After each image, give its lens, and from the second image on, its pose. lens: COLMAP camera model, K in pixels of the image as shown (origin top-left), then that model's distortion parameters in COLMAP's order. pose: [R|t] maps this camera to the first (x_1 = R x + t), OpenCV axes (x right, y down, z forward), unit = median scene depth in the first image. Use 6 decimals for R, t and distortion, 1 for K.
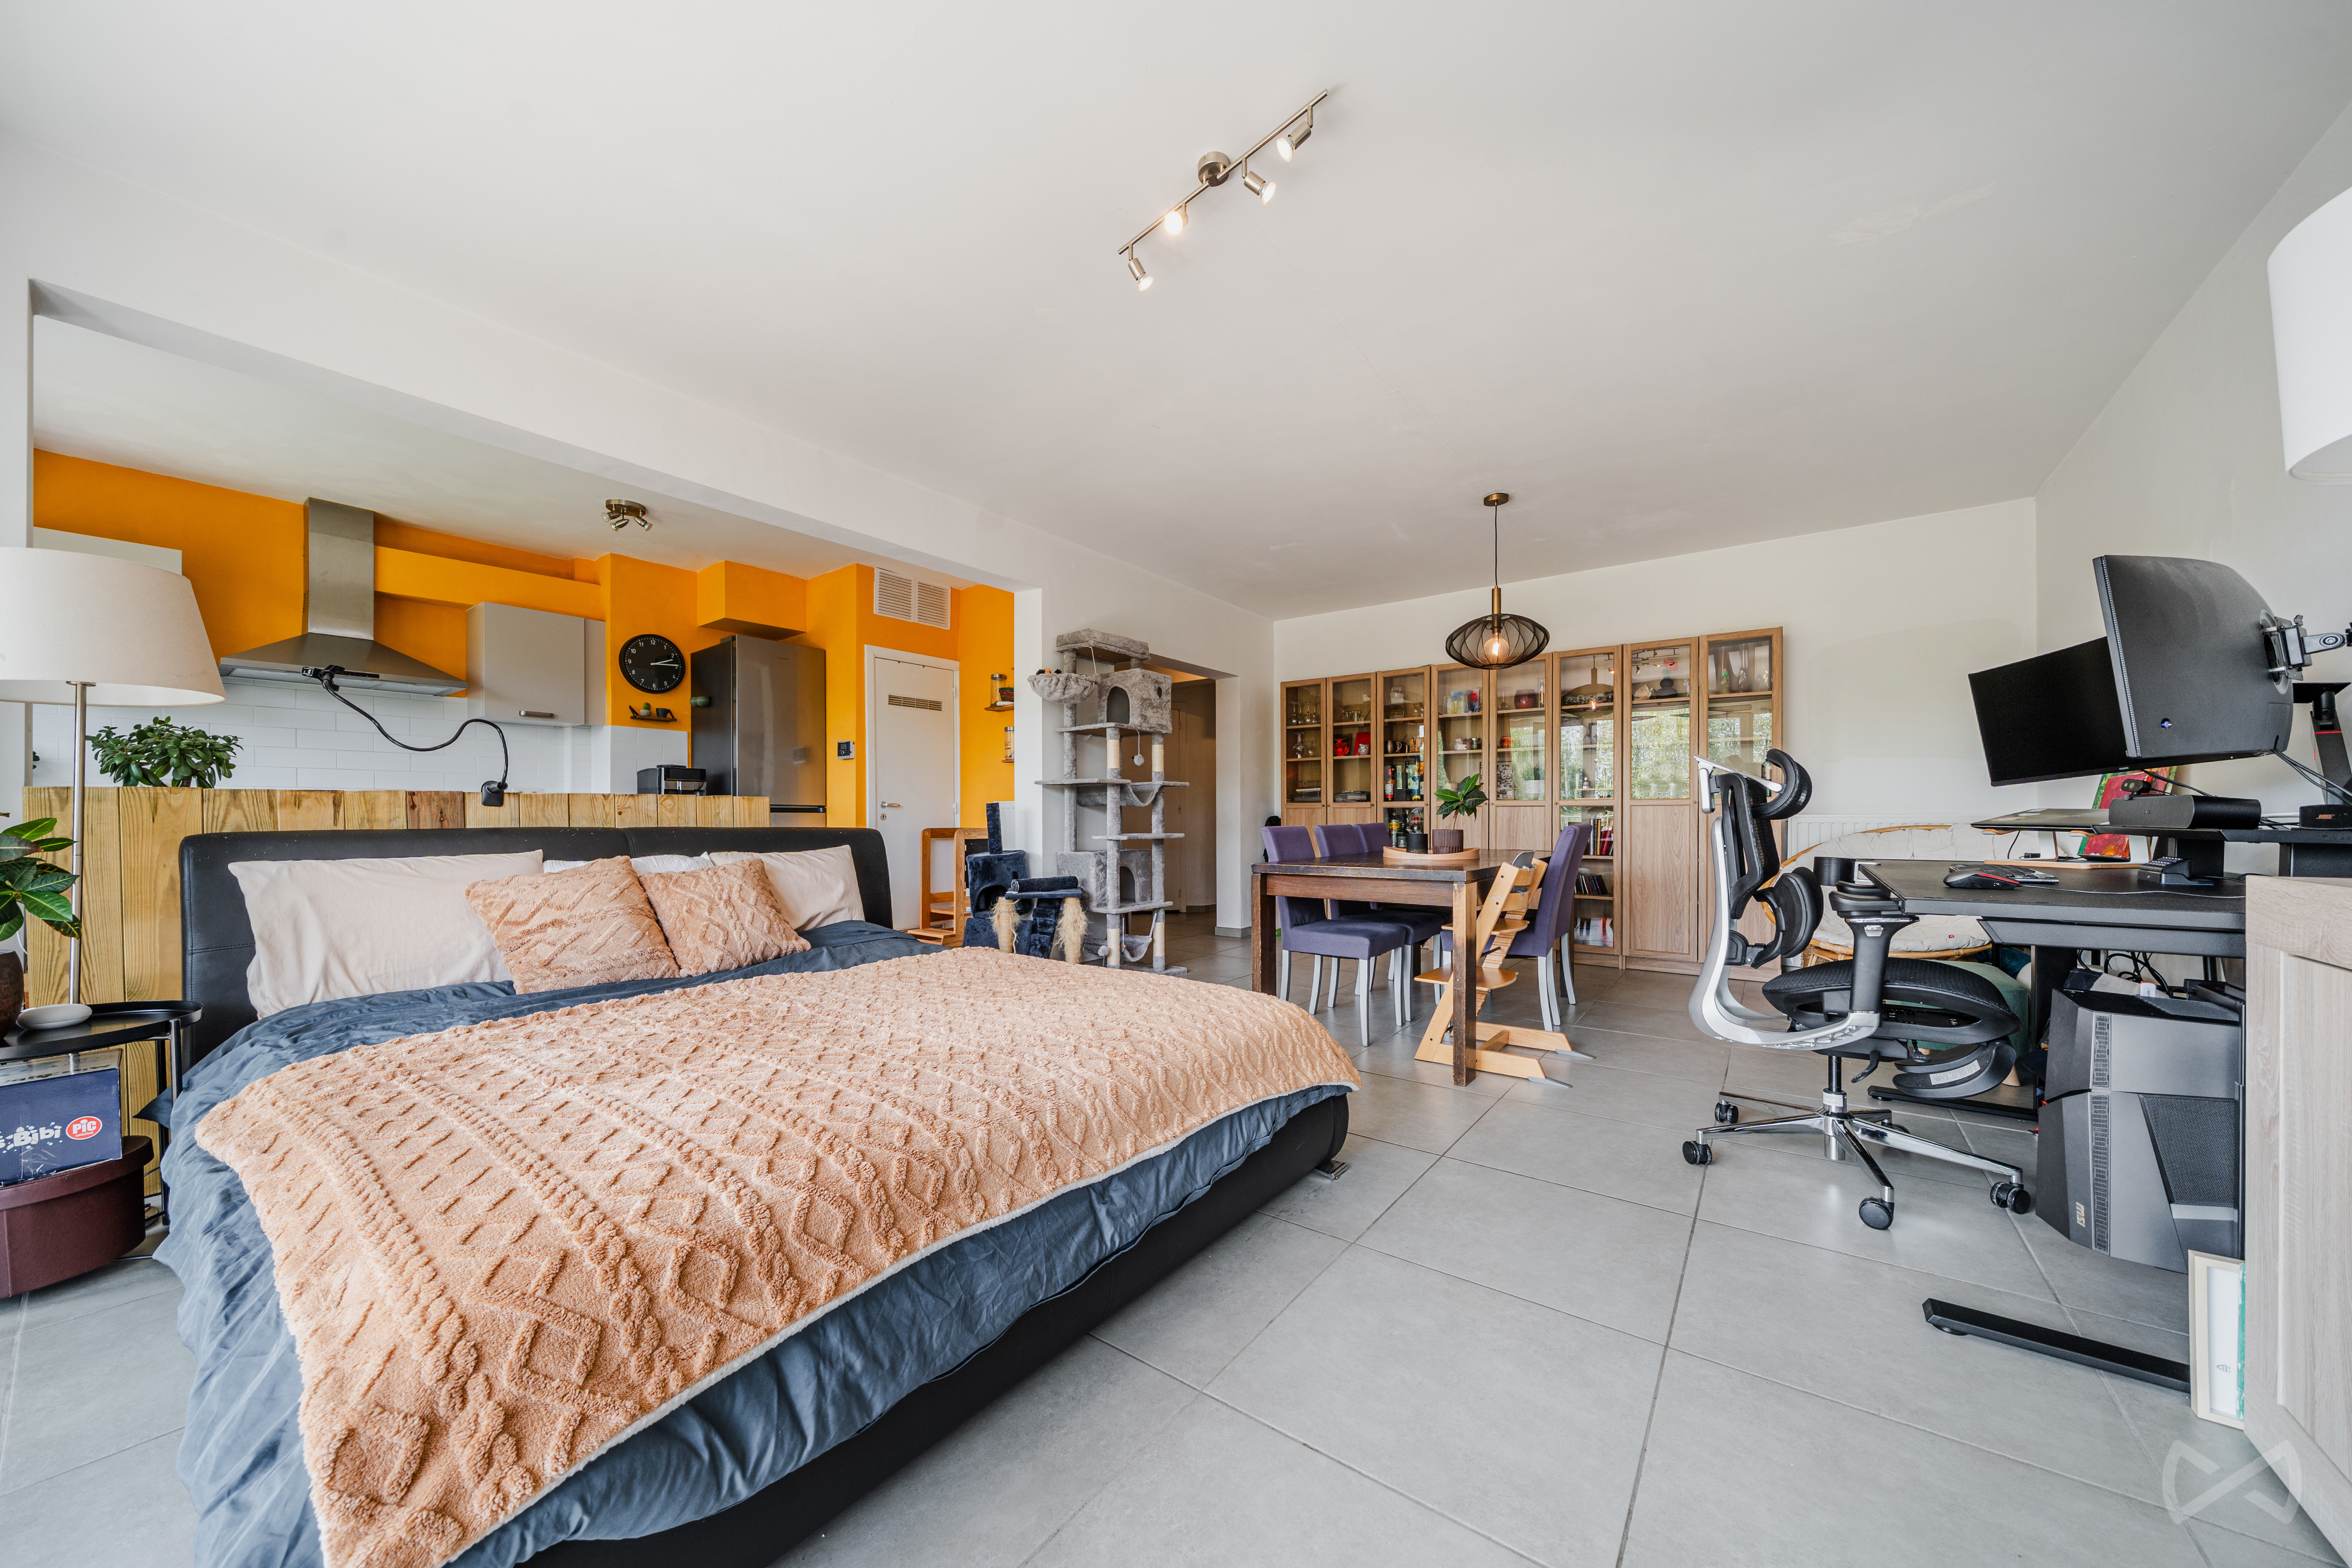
lens RADIAL K [[797.4, 0, 1186.0], [0, 797.4, 805.5], [0, 0, 1]] dist [-0.003039, -0.001512]
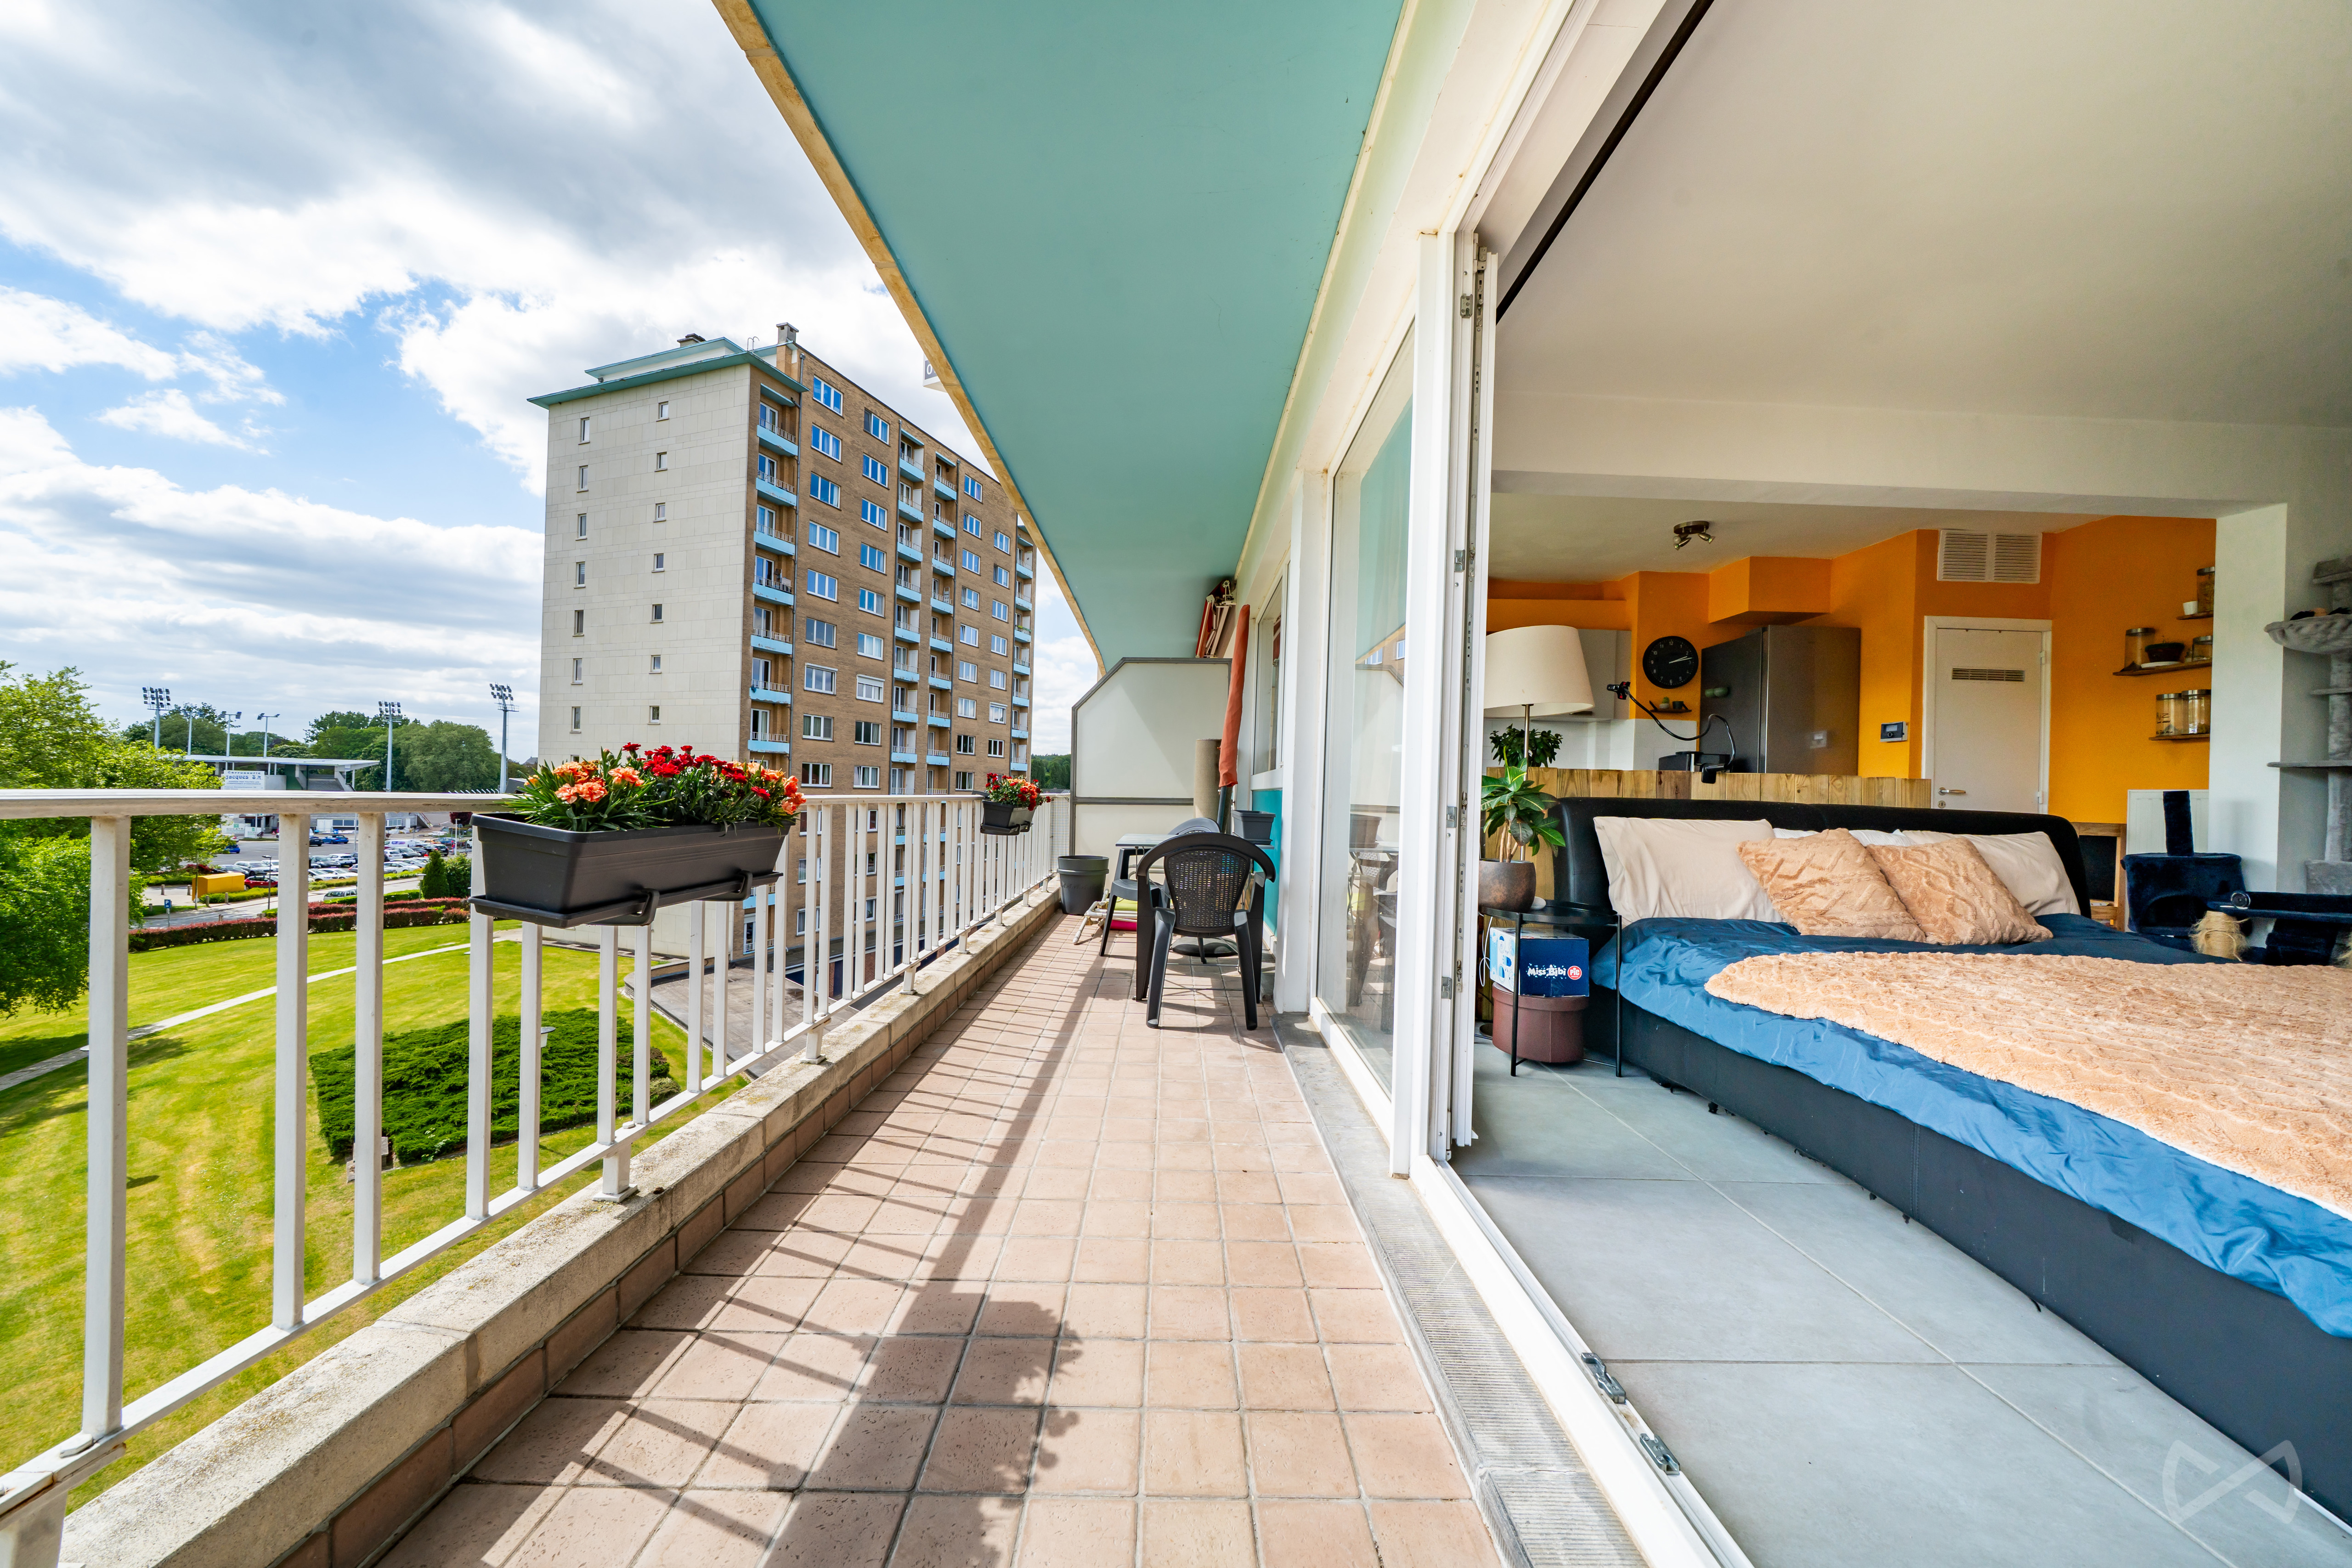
lens RADIAL K [[768.8, 0, 1177.5], [0, 768.8, 804.1], [0, 0, 1]] dist [-0.016267, 0.000144]
pose [[0.596408, 0.034150, -0.801955, -0.250825], [-0.022334, 0.999414, 0.025949, 0.013589], [0.802371, 0.002435, 0.596821, -0.252156]]
